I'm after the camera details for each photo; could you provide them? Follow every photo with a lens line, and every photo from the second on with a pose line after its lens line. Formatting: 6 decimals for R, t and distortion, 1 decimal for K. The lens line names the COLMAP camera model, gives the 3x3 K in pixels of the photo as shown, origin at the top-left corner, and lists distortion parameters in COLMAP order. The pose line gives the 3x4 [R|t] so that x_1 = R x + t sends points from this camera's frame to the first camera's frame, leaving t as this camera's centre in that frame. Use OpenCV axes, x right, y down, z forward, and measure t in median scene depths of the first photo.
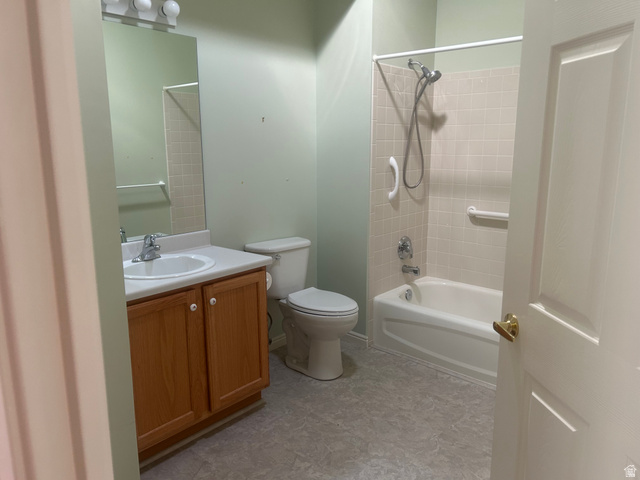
lens RADIAL K [[482.7, 0, 320.0], [0, 482.7, 240.0], [0, 0, 1]] dist [0.001561, -0.004042]
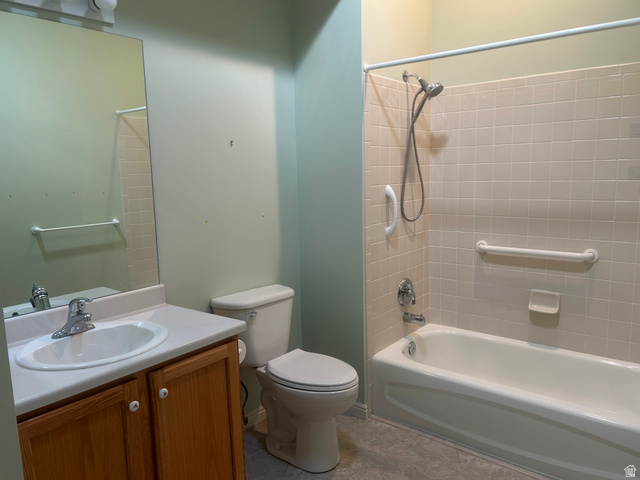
lens RADIAL K [[482.7, 0, 320.0], [0, 482.7, 240.0], [0, 0, 1]] dist [0.001561, -0.004042]
pose [[0.998218, -0.027922, 0.052735, -0.016231], [0.030861, 0.997967, -0.055760, -0.037421], [-0.051071, 0.057288, 0.997051, 0.191834]]
